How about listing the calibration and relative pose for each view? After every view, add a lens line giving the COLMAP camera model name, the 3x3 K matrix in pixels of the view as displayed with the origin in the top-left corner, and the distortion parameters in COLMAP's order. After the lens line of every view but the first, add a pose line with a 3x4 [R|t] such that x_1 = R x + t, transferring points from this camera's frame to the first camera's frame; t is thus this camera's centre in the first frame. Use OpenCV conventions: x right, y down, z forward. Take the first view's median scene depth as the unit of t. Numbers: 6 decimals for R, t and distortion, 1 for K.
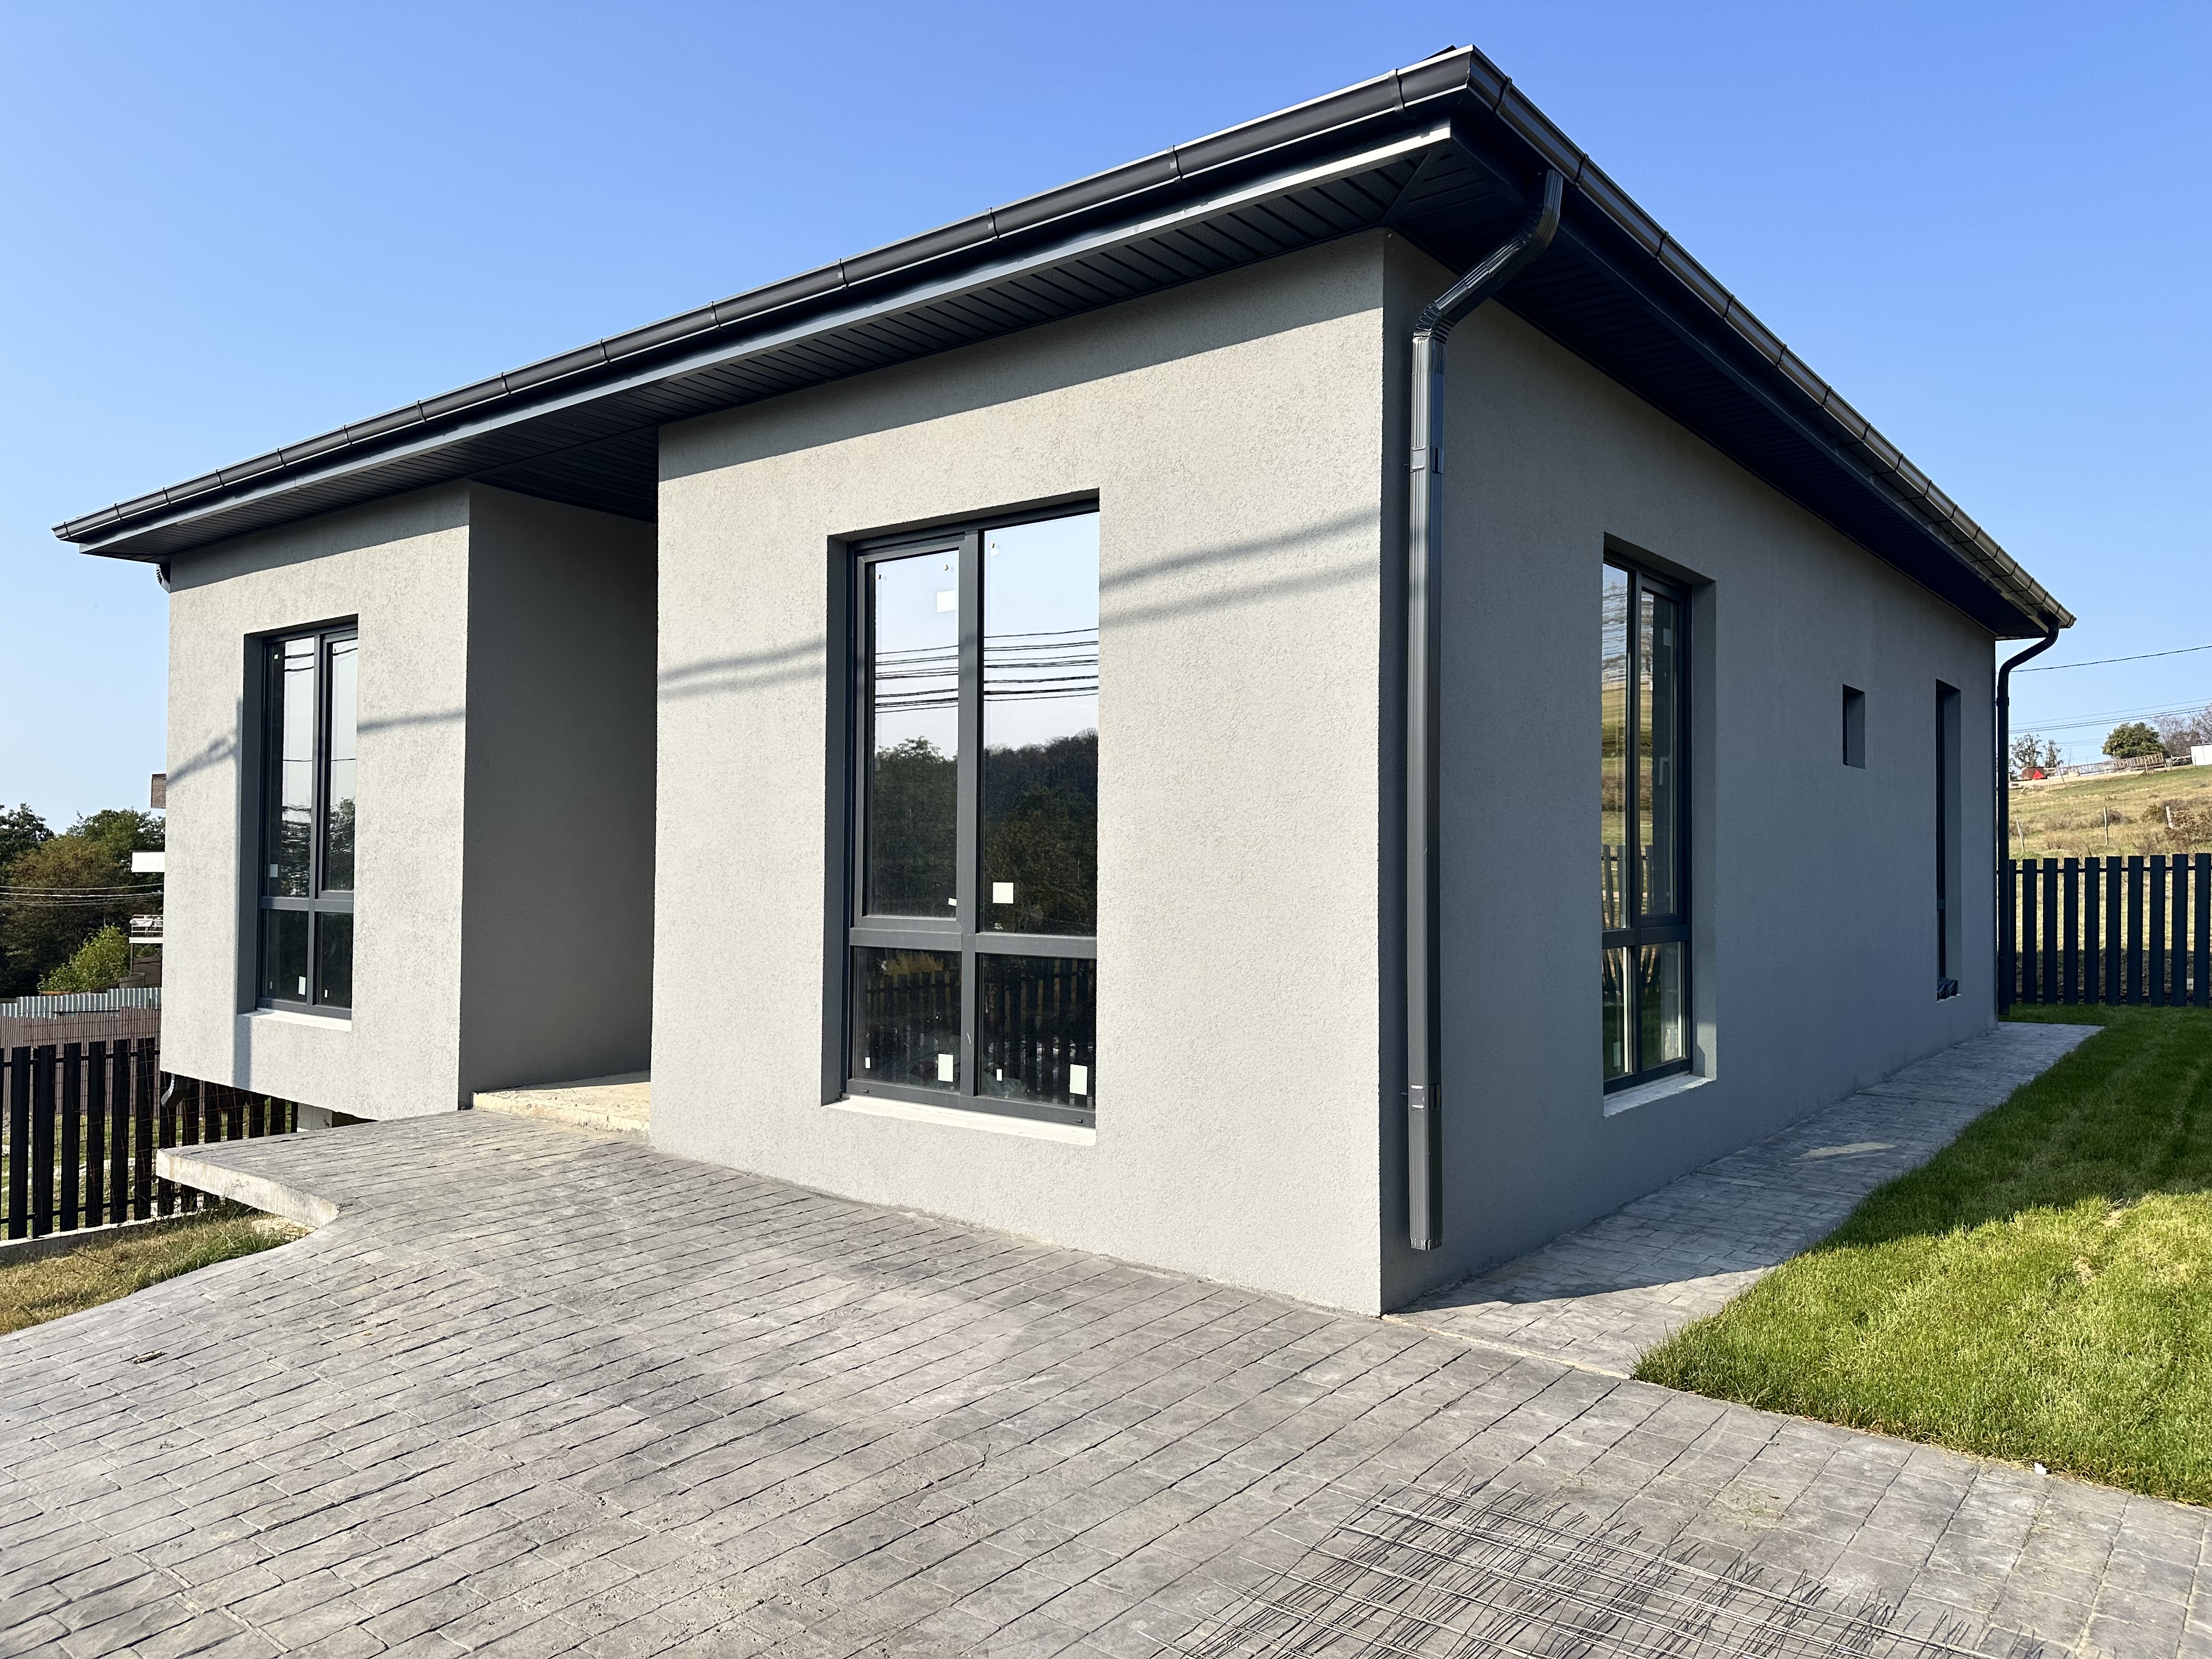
lens RADIAL K [[1534.3, 0, 1113.9], [0, 1534.3, 849.8], [0, 0, 1]] dist [0.032351, -0.033113]
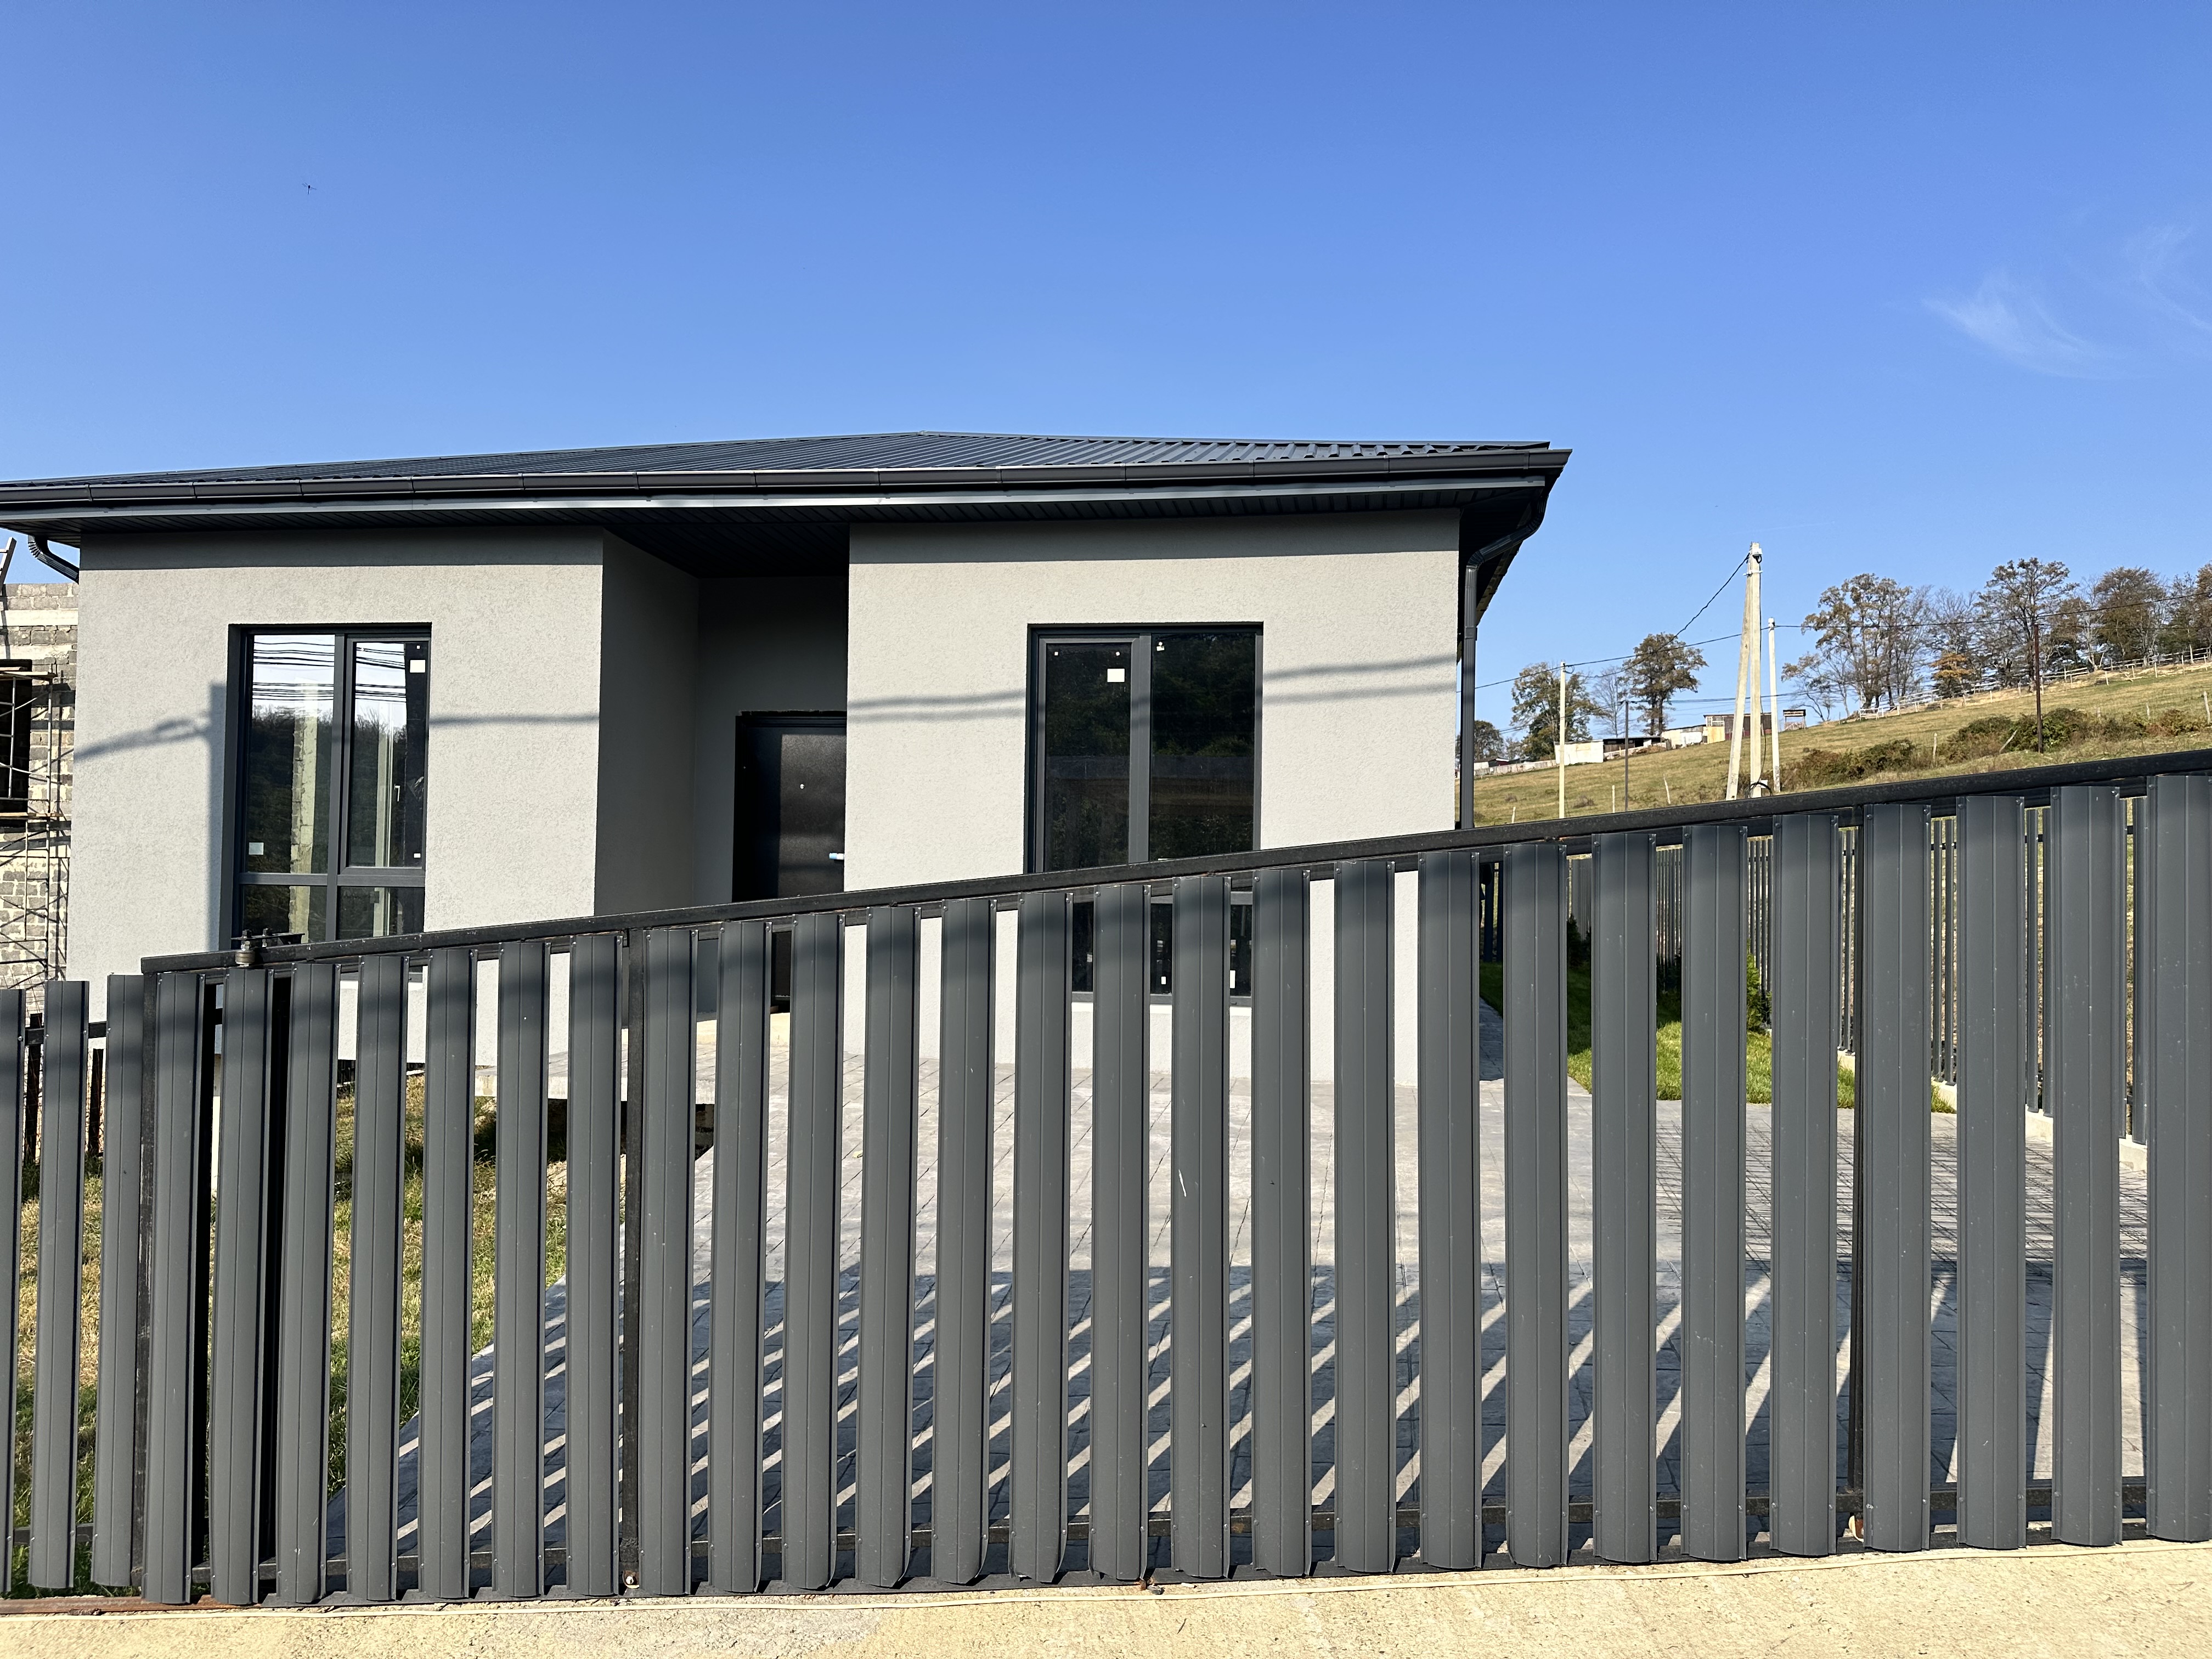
lens RADIAL K [[1534.3, 0, 1125.5], [0, 1534.3, 820.1], [0, 0, 1]] dist [0.032351, -0.033113]
pose [[0.874720, 0.023235, 0.484071, -0.740057], [-0.012036, 0.999583, -0.026229, 0.021360], [-0.484479, 0.017117, 0.874636, -0.301635]]
